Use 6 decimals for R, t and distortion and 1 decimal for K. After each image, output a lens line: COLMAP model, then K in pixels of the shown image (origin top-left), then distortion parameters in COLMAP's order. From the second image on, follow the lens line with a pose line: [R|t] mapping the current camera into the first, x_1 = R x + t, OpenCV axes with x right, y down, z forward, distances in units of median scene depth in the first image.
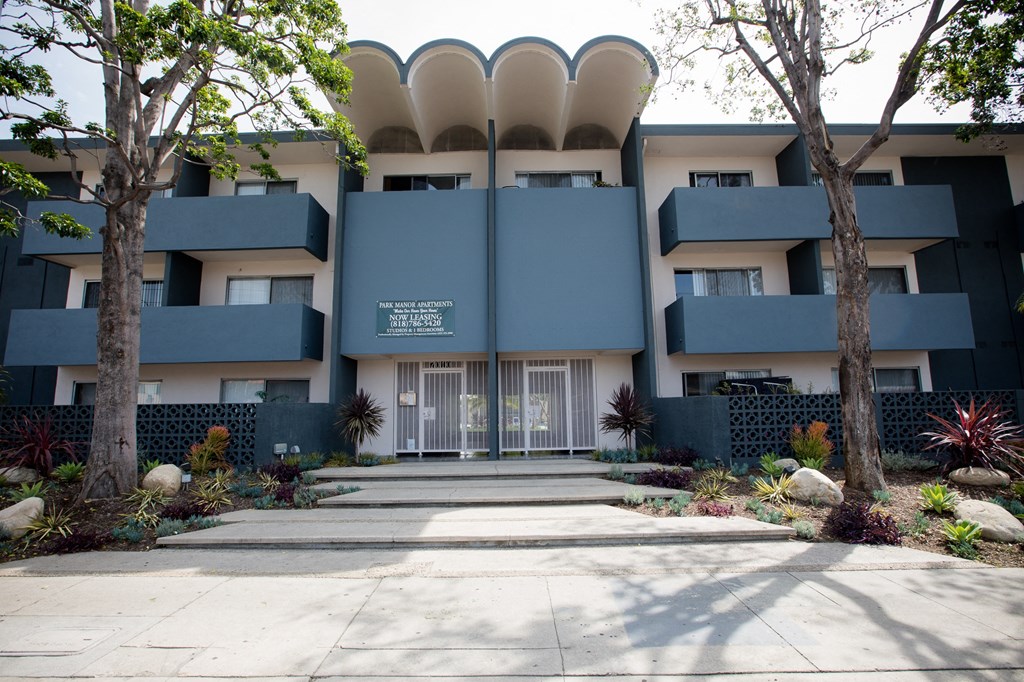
lens RADIAL K [[516.4, 0, 498.2], [0, 516.4, 338.8], [0, 0, 1]] dist [-0.030322, 0.009584]
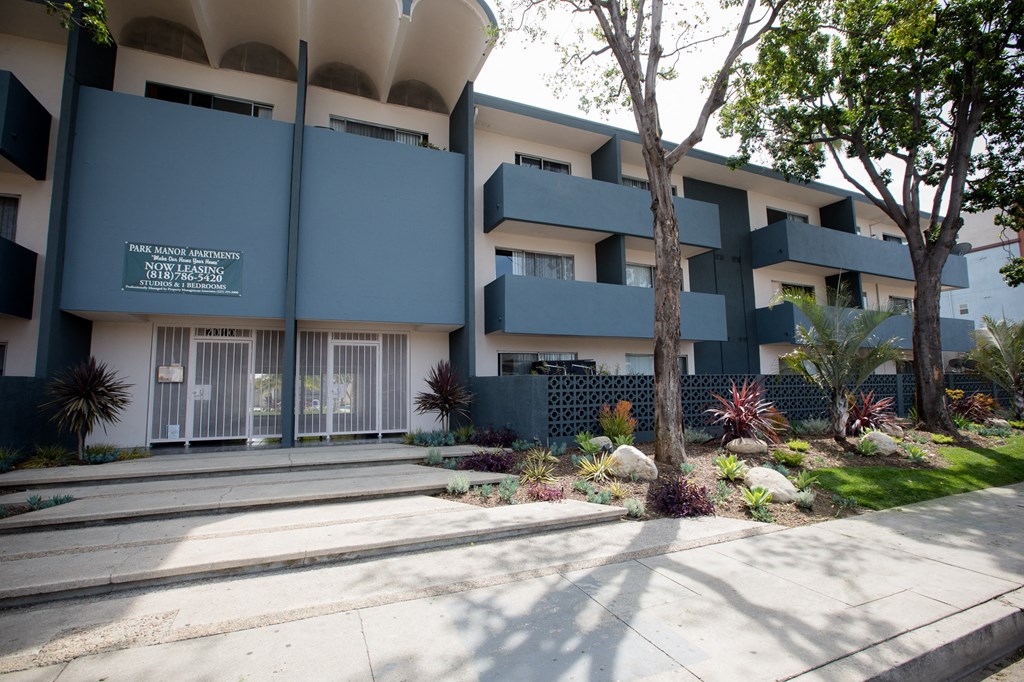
lens RADIAL K [[496.8, 0, 521.9], [0, 496.8, 346.8], [0, 0, 1]] dist [-0.046421, 0.014678]
pose [[0.908998, 0.039514, 0.414923, 0.000942], [-0.057132, 0.997912, 0.030130, 0.026695], [-0.412866, -0.051093, 0.909357, 0.130123]]
